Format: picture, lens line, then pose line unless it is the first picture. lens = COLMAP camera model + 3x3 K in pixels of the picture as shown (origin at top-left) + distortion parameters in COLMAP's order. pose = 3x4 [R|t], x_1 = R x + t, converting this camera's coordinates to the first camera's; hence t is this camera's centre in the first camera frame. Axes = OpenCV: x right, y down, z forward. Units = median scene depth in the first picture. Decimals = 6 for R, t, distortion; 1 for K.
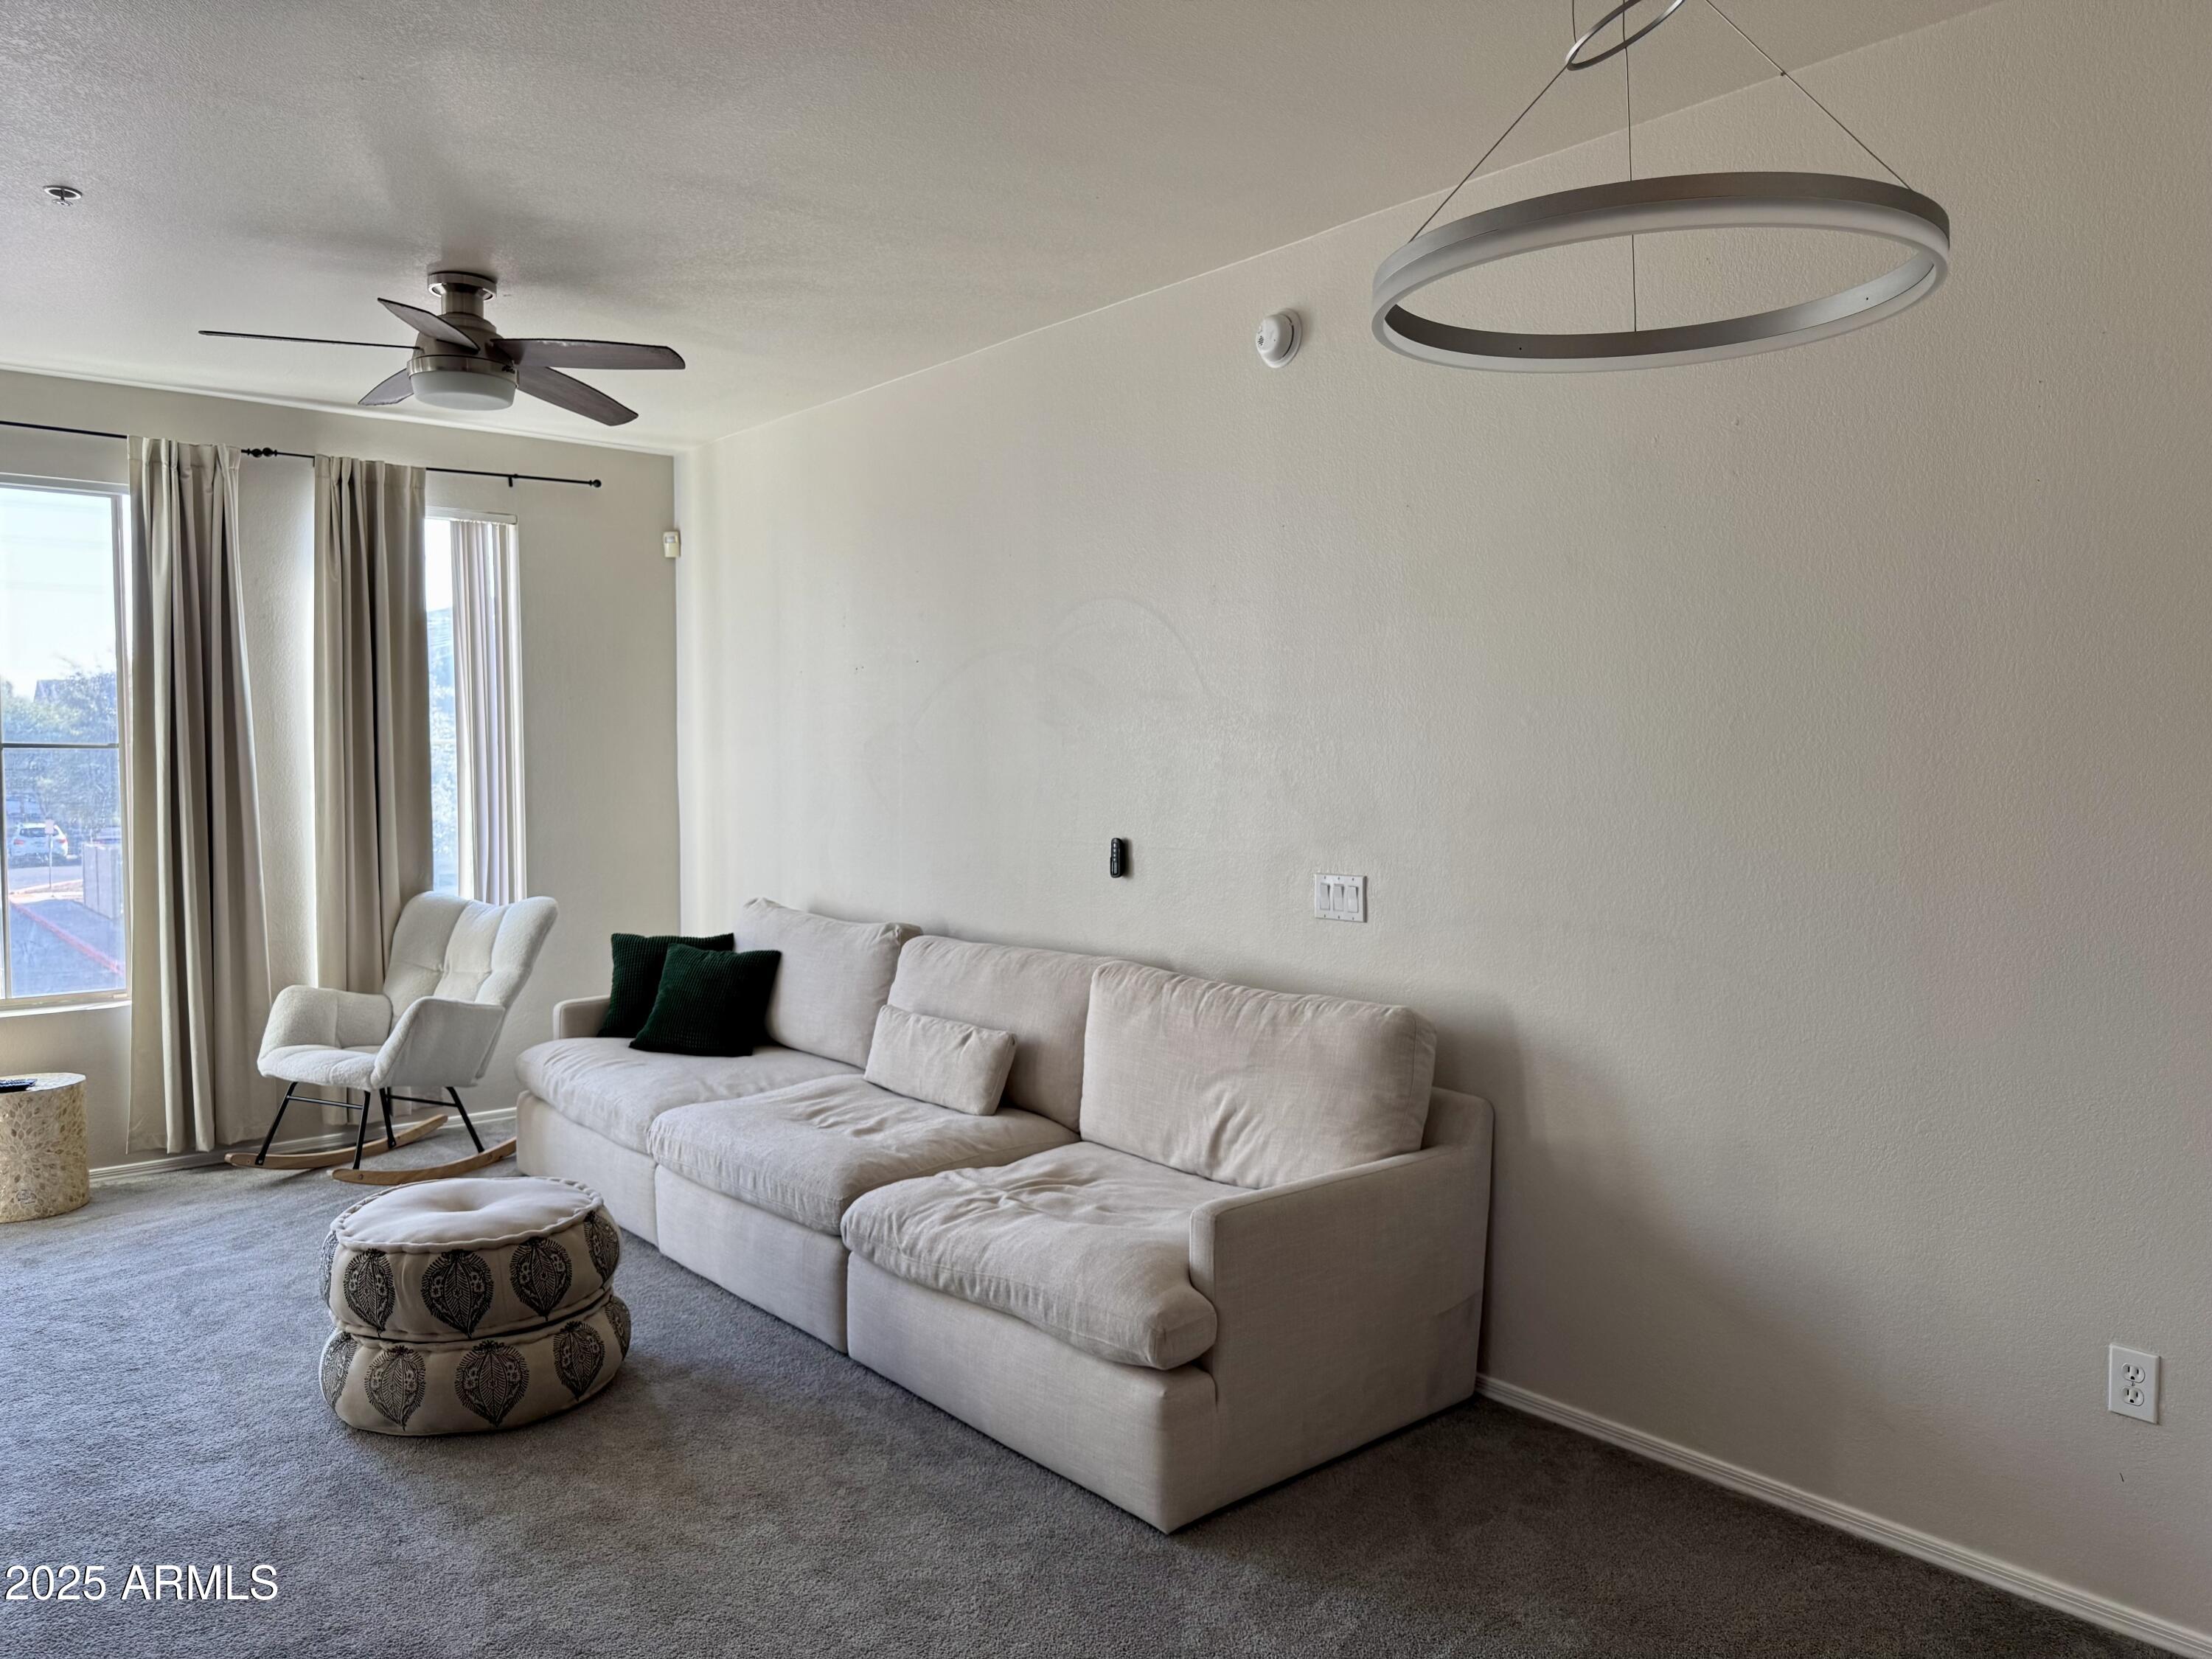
lens RADIAL K [[1557.4, 0, 1106.0], [0, 1557.4, 829.5], [0, 0, 1]] dist [0.009331, 0.003468]
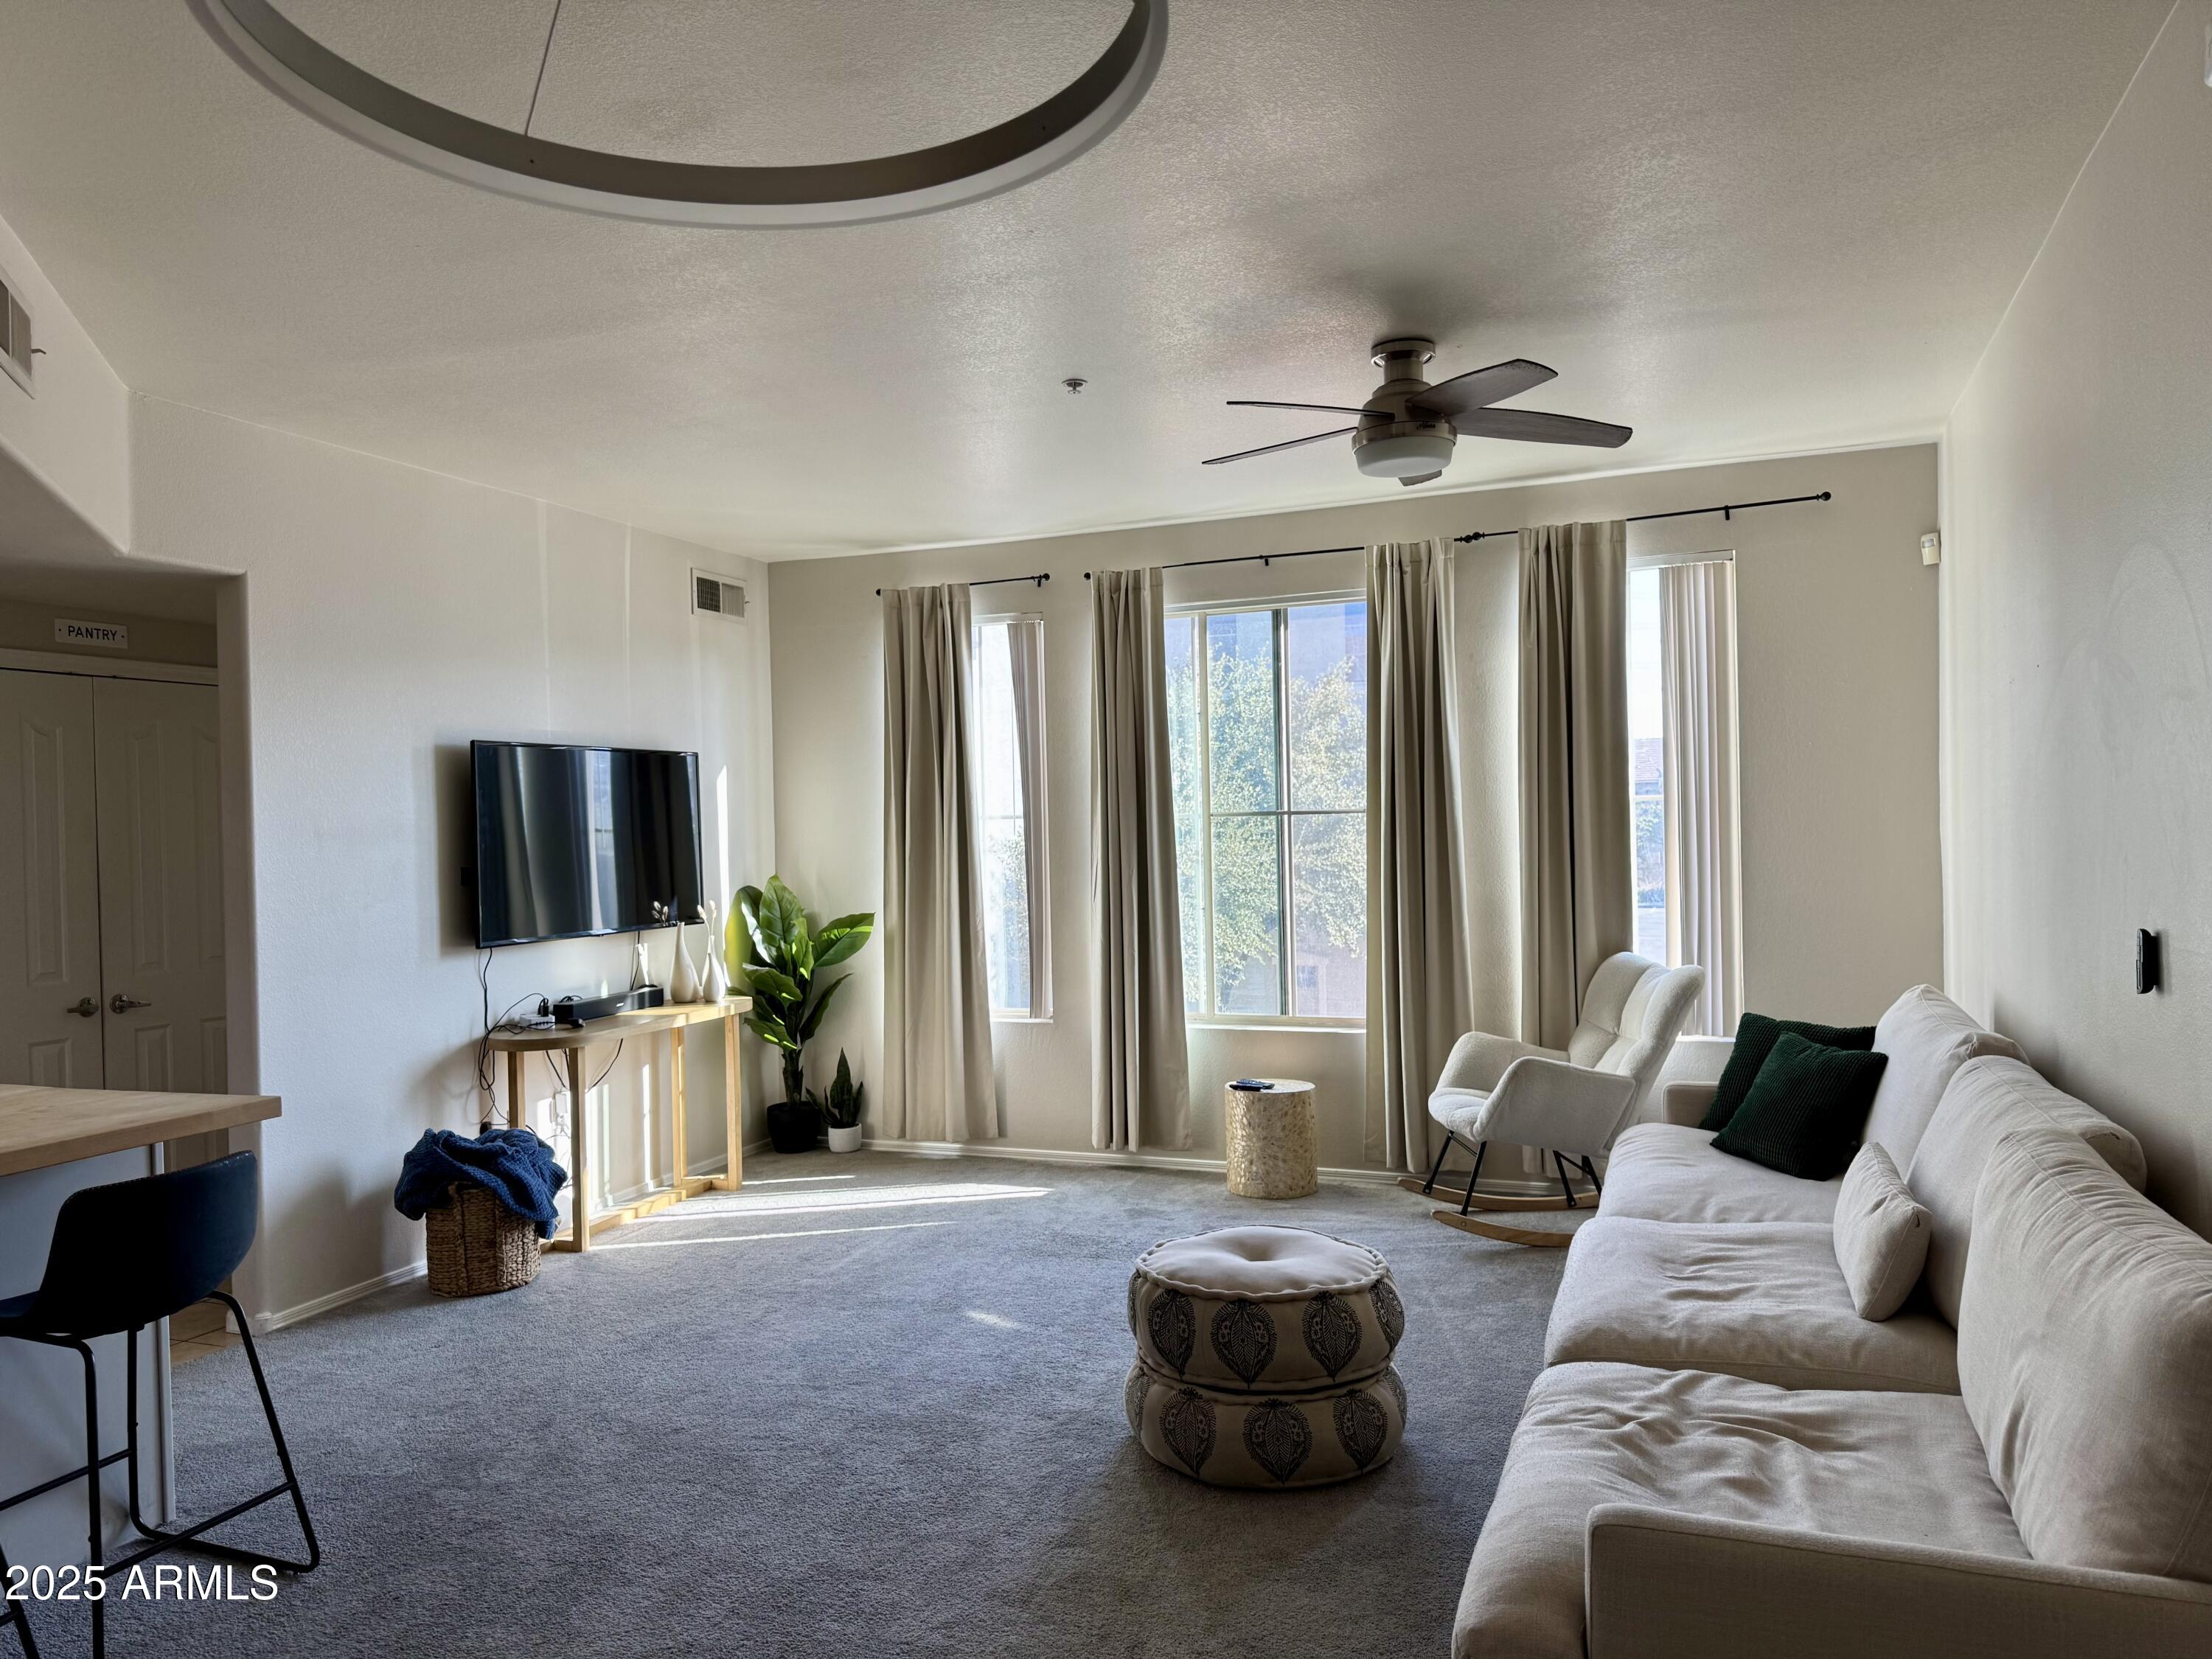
lens RADIAL K [[1528.7, 0, 1099.0], [0, 1528.7, 836.9], [0, 0, 1]] dist [0.093197, -0.124685]
pose [[0.468511, -0.006092, -0.883436, 0.313306], [-0.019857, 0.999651, -0.017424, -0.010426], [0.883234, 0.025706, 0.468227, 0.304301]]
